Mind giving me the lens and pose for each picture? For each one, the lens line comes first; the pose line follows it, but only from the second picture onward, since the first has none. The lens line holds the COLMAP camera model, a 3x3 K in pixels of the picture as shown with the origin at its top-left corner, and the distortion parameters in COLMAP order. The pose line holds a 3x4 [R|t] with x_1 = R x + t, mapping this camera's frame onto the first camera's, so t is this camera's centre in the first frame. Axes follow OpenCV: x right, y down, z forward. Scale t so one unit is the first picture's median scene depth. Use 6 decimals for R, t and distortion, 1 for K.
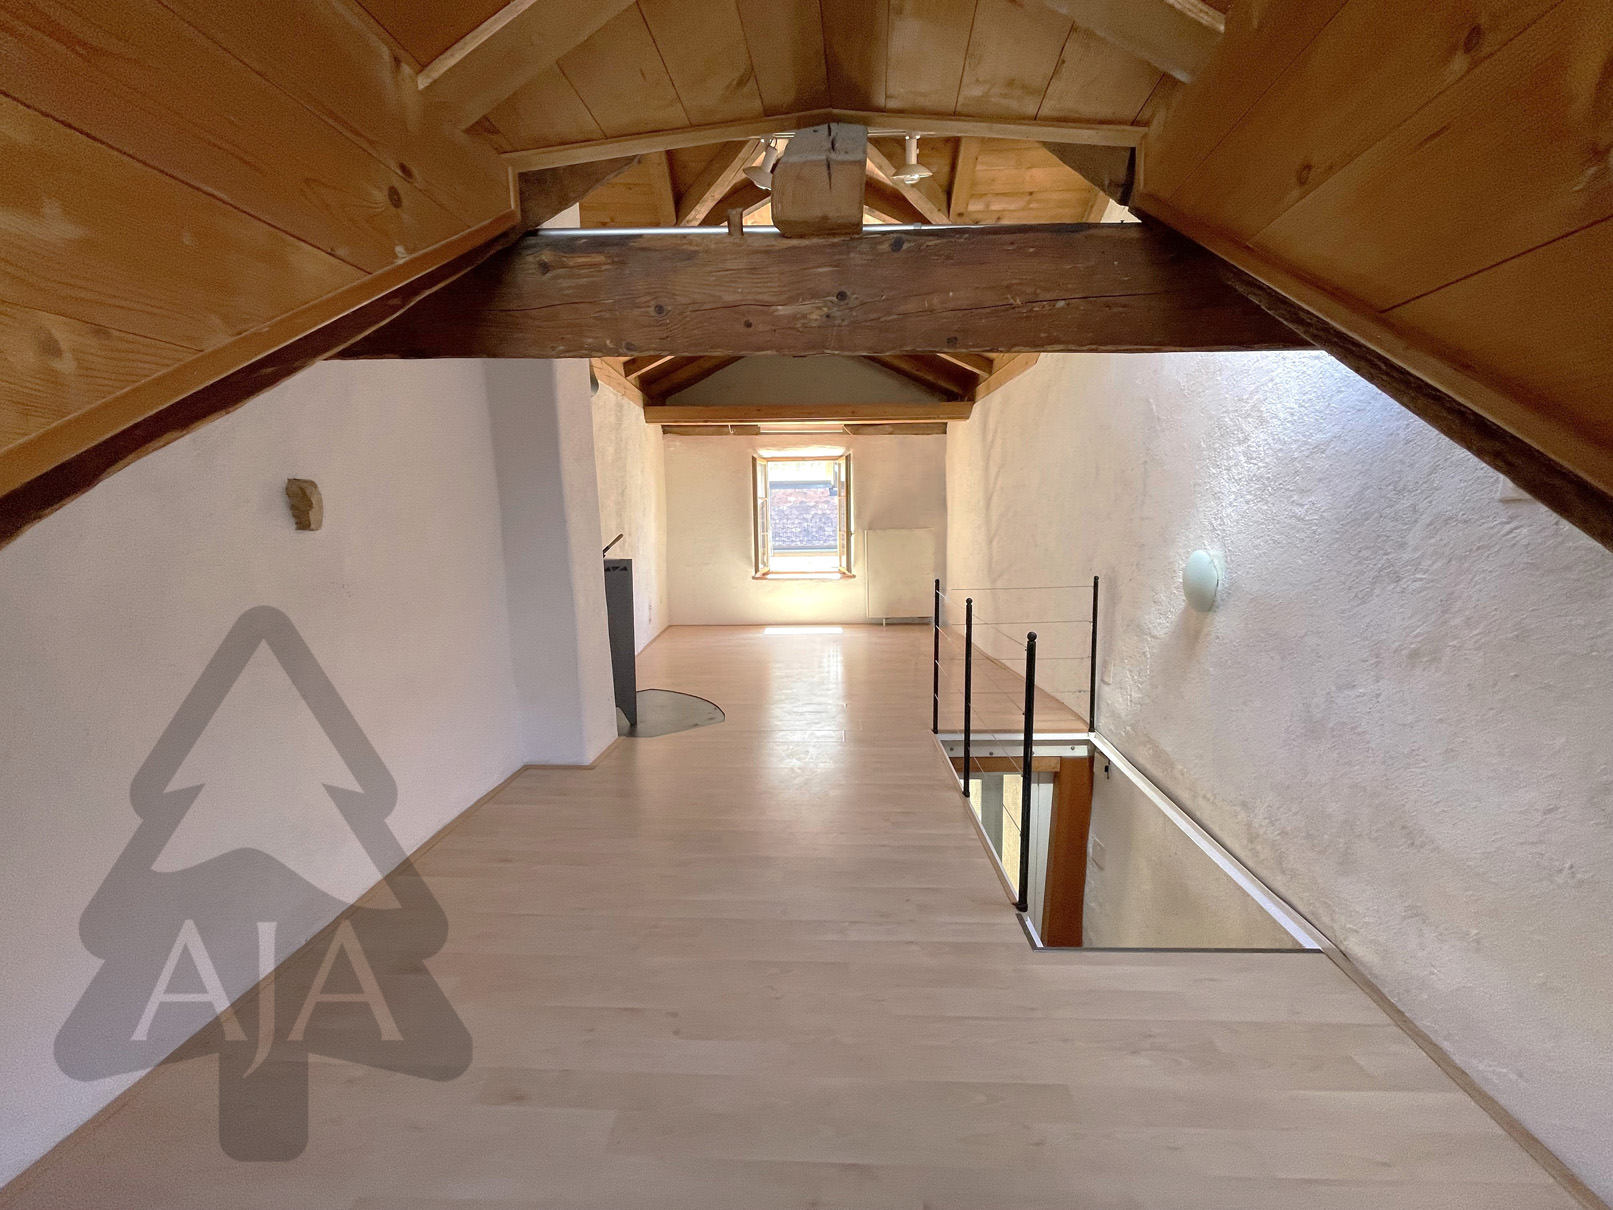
lens RADIAL K [[649.6, 0, 806.5], [0, 649.6, 605.0], [0, 0, 1]] dist [-0.001133, -0.000044]
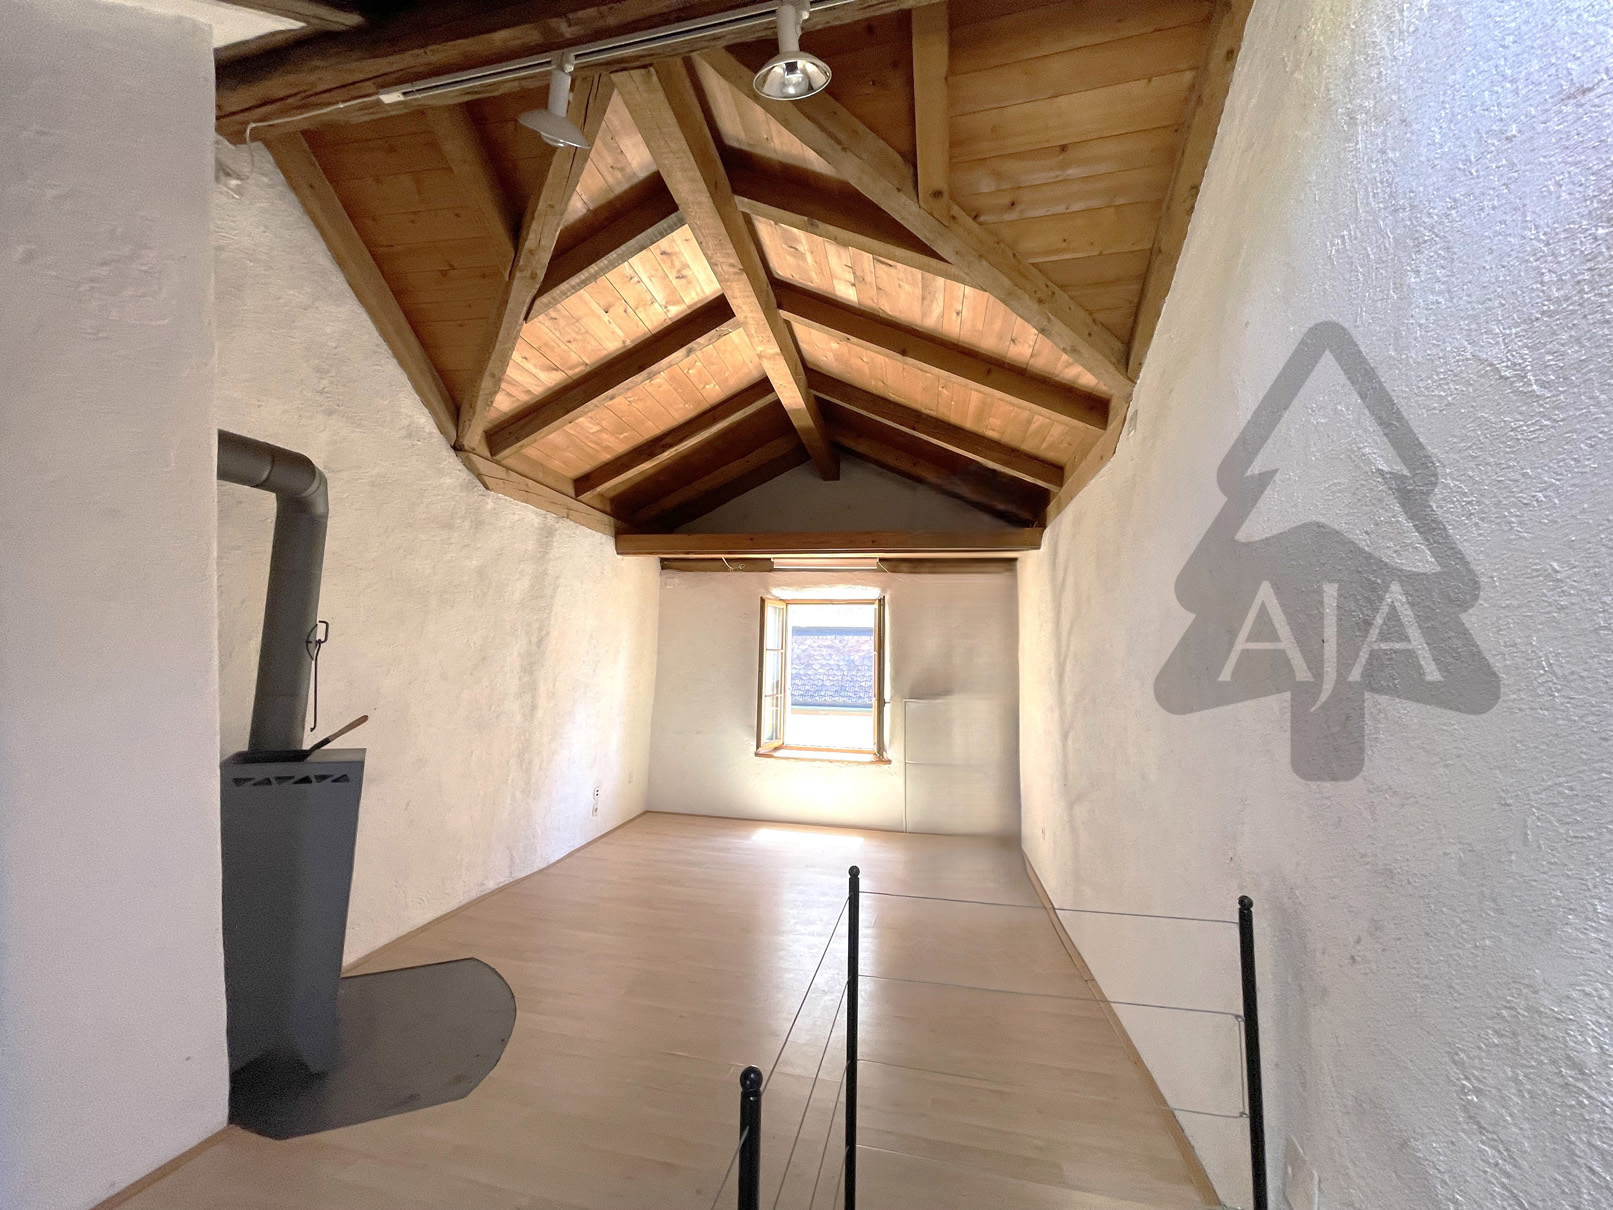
lens RADIAL K [[649.6, 0, 806.5], [0, 649.6, 605.0], [0, 0, 1]] dist [-0.001133, -0.000044]
pose [[0.980729, 0.019647, -0.194382, 0.123981], [-0.060741, 0.976287, -0.207784, -0.059893], [0.185691, 0.215587, 0.958666, 0.257654]]
